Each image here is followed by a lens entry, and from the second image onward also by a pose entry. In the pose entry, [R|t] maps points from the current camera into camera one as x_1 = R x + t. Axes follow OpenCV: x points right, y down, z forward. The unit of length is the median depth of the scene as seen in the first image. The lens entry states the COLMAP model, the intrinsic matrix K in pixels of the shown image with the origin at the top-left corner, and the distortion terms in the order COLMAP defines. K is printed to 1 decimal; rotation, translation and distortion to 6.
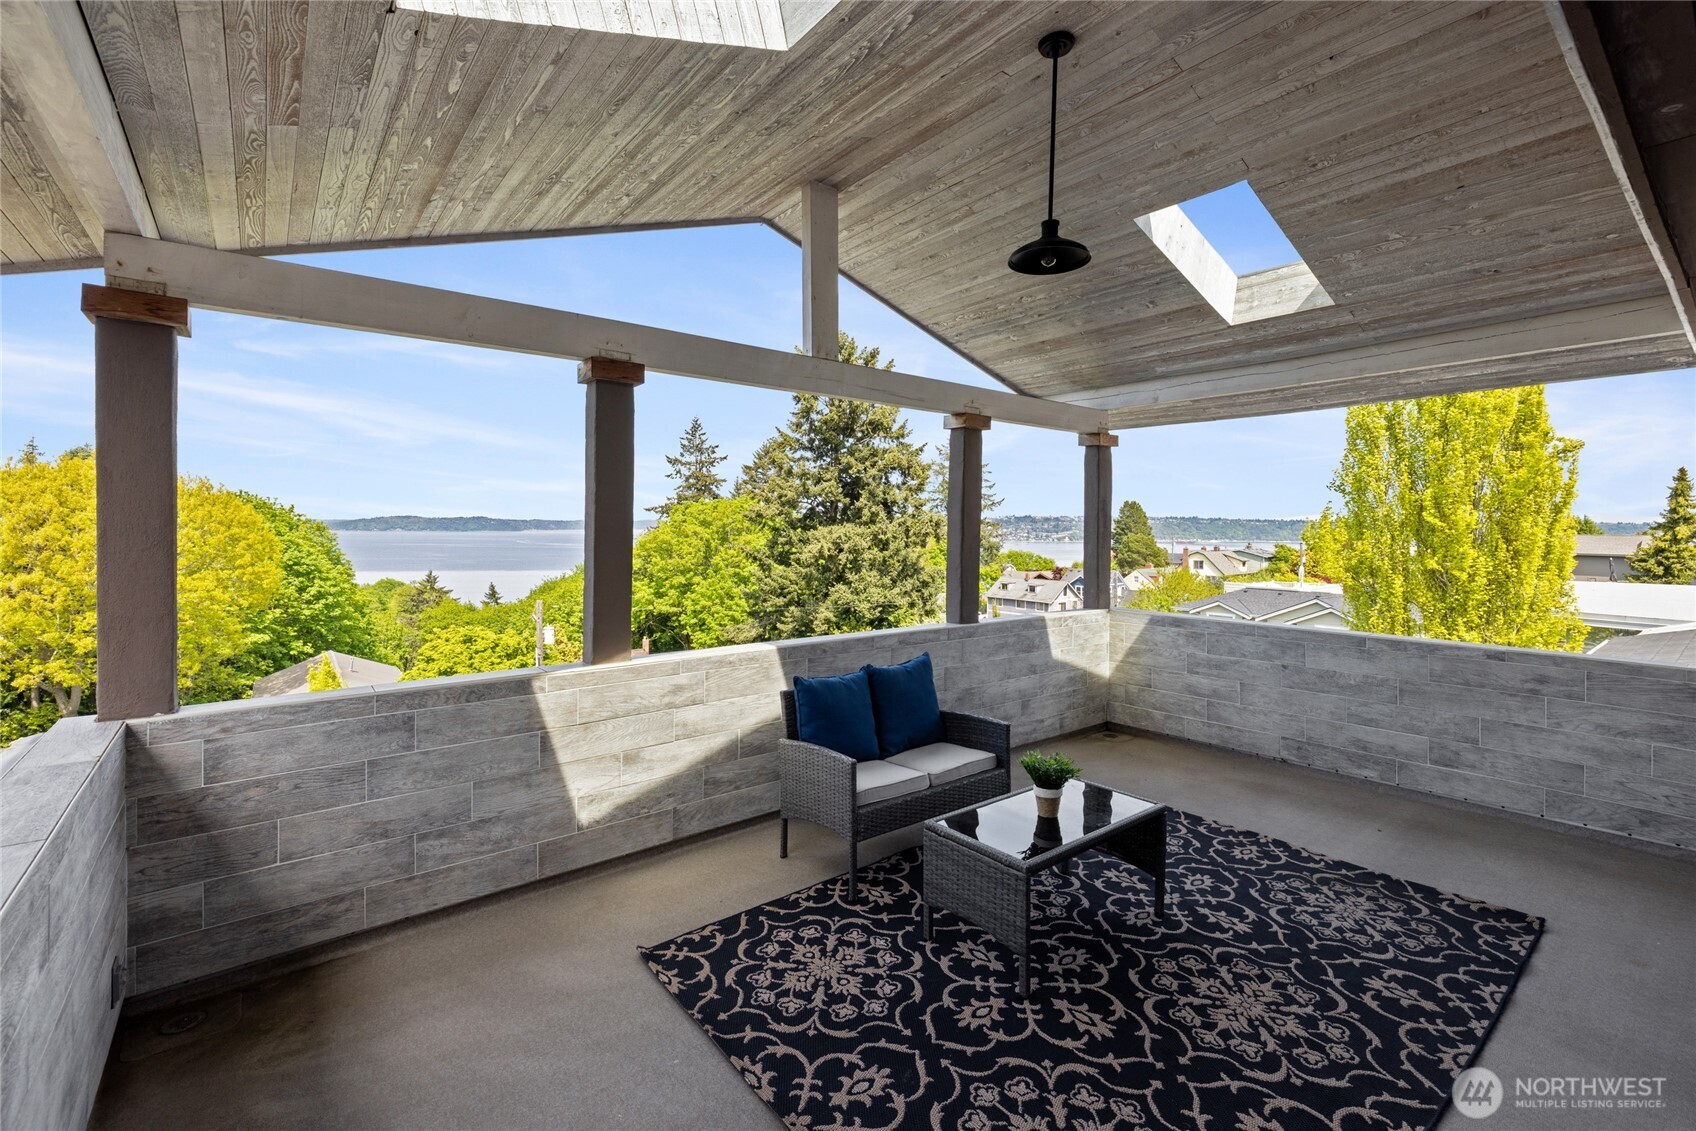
lens RADIAL K [[727.9, 0, 824.4], [0, 727.9, 533.4], [0, 0, 1]] dist [0.000080, 0.002723]
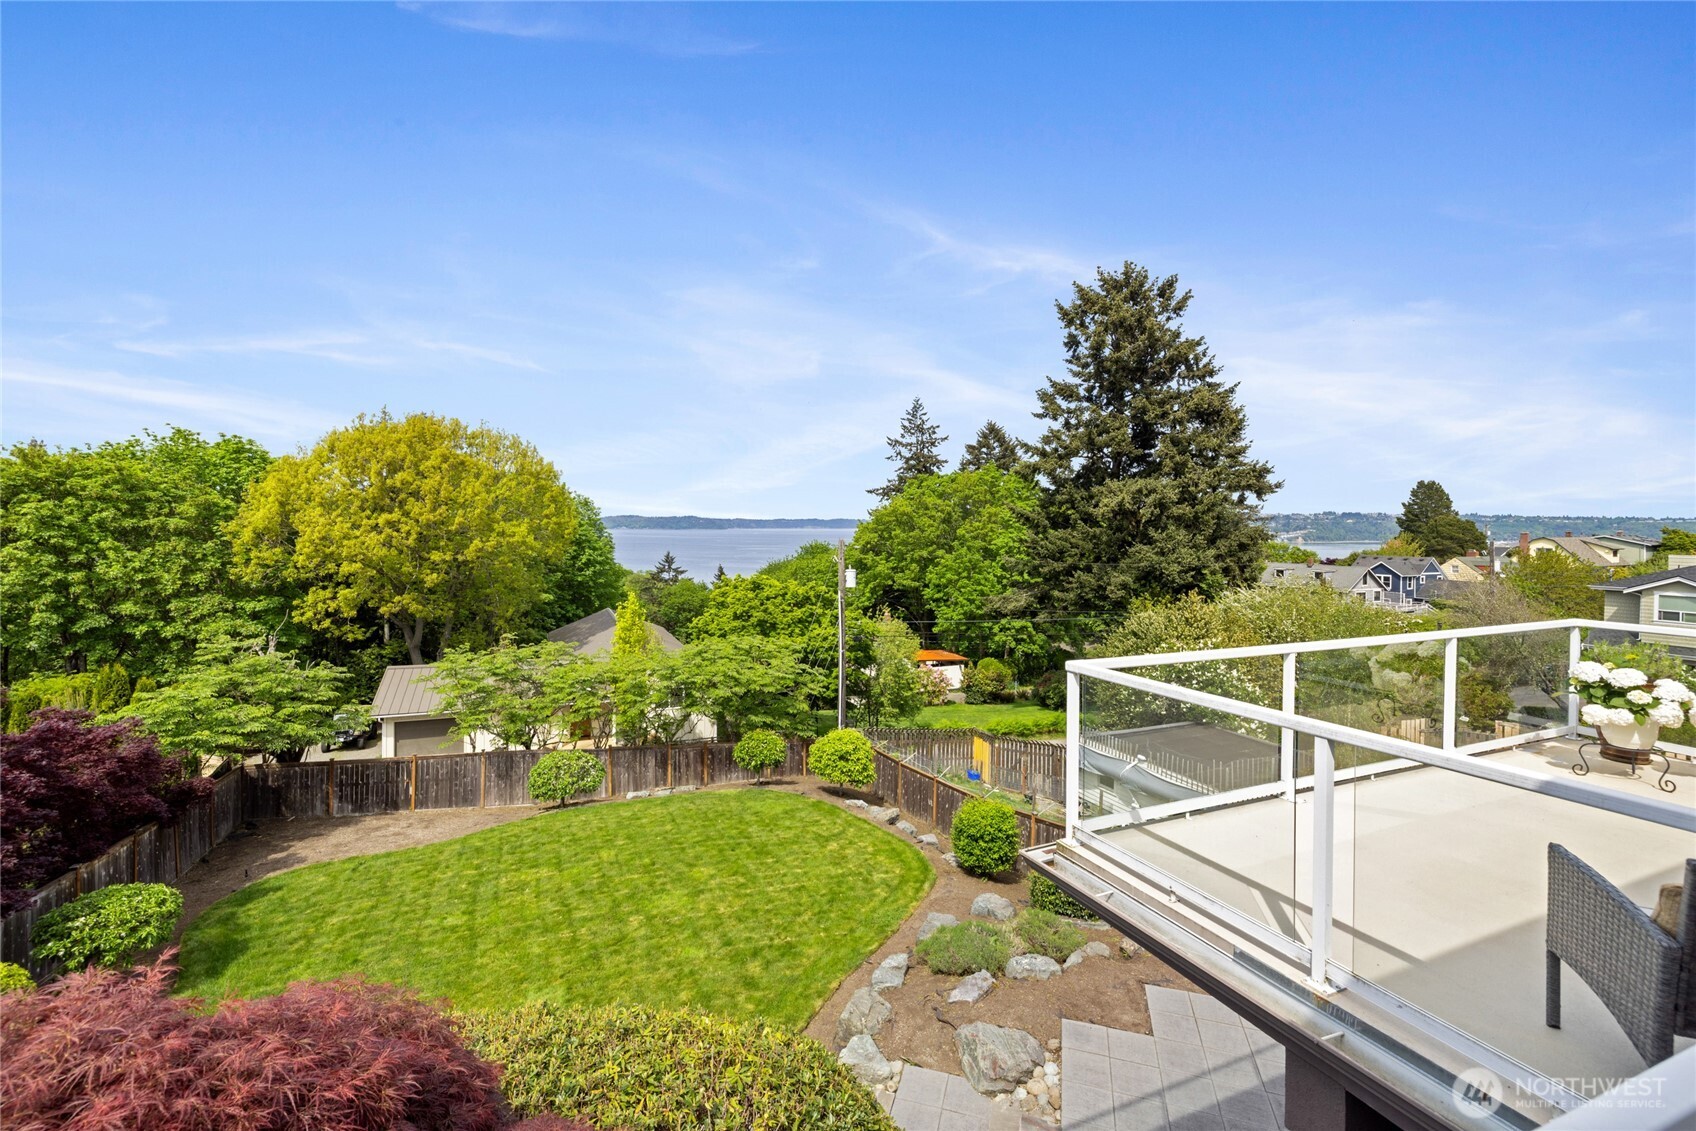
lens RADIAL K [[727.9, 0, 833.7], [0, 727.9, 536.6], [0, 0, 1]] dist [0.000080, 0.002723]
pose [[0.968336, 0.005159, -0.249596, -0.102010], [-0.002895, 0.999951, 0.009435, 0.047523], [0.249632, -0.008414, 0.968304, 0.063350]]
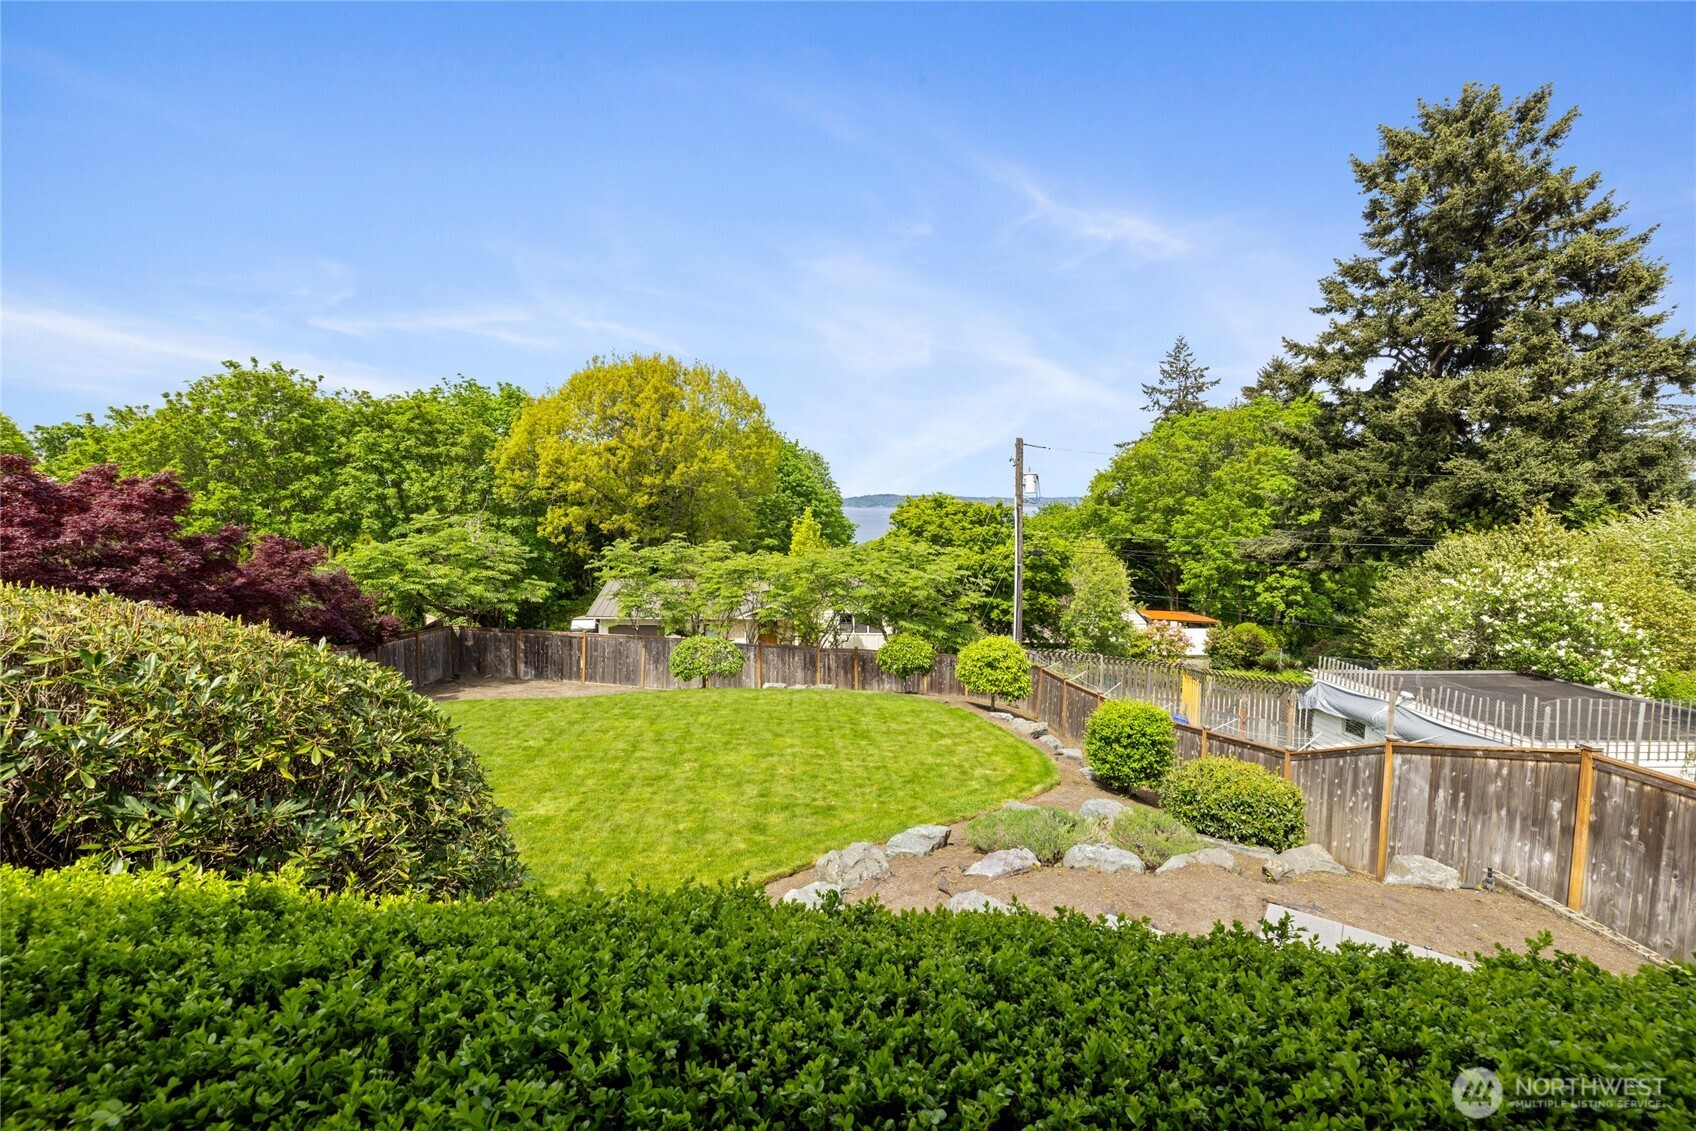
lens RADIAL K [[727.9, 0, 821.9], [0, 727.9, 550.3], [0, 0, 1]] dist [0.000080, 0.002723]
pose [[0.820069, 0.036556, -0.571095, -0.063620], [-0.001186, 0.998064, 0.062182, 0.098558], [0.572263, -0.050316, 0.818525, 0.124559]]
